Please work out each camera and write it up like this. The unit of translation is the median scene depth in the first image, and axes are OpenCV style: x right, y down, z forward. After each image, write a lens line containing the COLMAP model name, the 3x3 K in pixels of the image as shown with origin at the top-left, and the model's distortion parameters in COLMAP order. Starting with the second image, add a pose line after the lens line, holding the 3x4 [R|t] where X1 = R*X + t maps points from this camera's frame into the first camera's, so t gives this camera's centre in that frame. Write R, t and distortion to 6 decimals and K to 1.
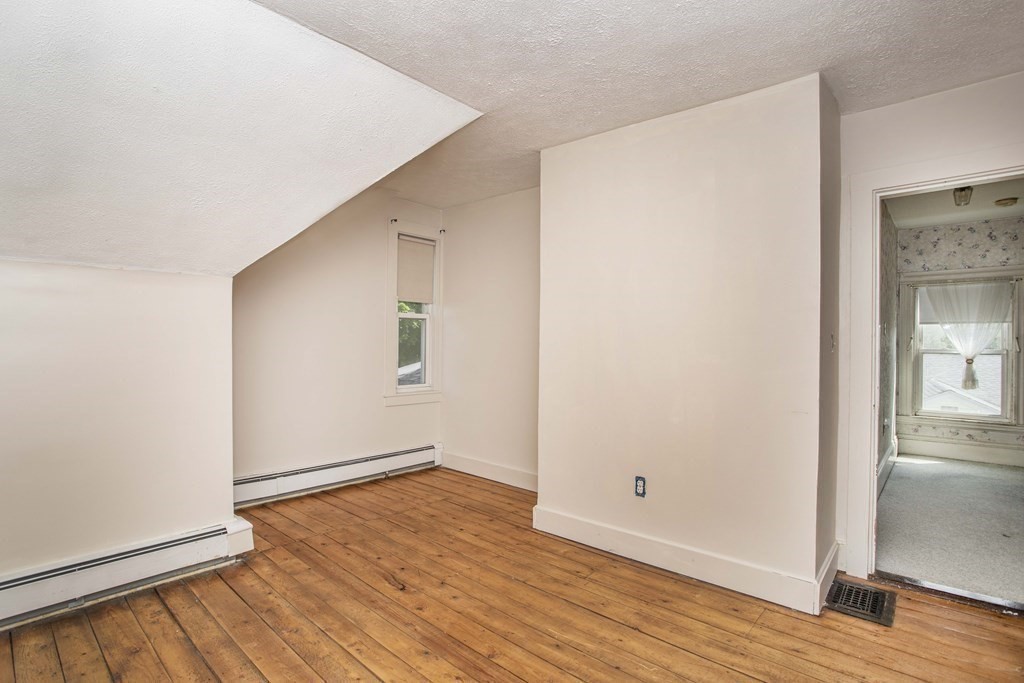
lens RADIAL K [[495.9, 0, 512.0], [0, 495.9, 341.5], [0, 0, 1]] dist [-0.079095, 0.033669]
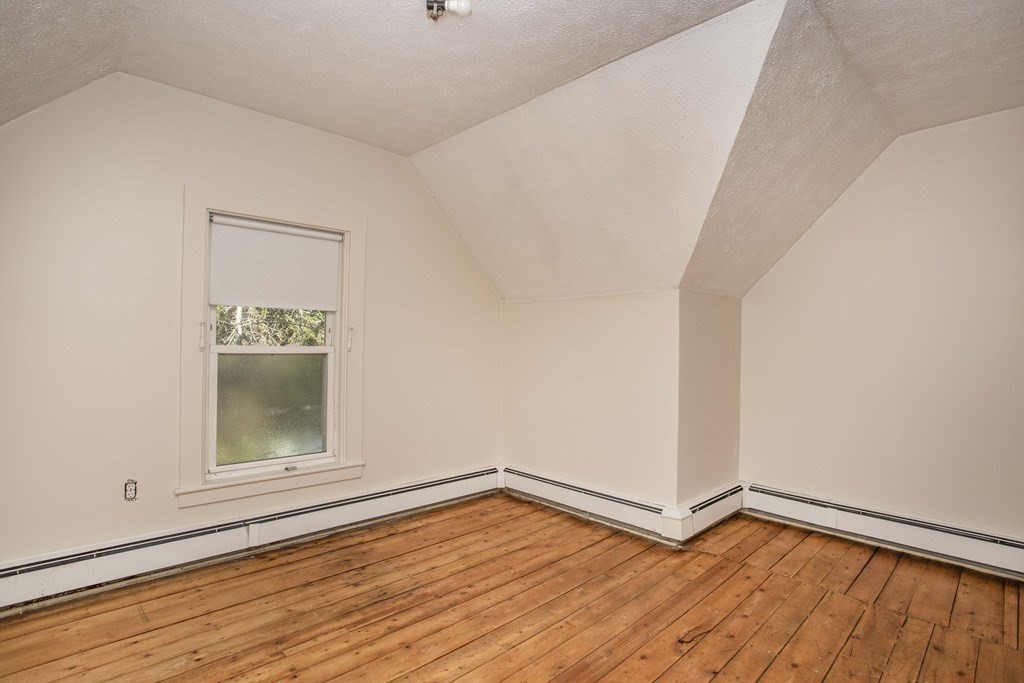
lens RADIAL K [[496.9, 0, 512.0], [0, 496.9, 341.5], [0, 0, 1]] dist [-0.000151, 0.000646]
pose [[-0.051636, -0.010554, -0.998610, 0.590132], [-0.008796, 0.999910, -0.010113, 0.002723], [0.998627, 0.008261, -0.051724, 0.674994]]
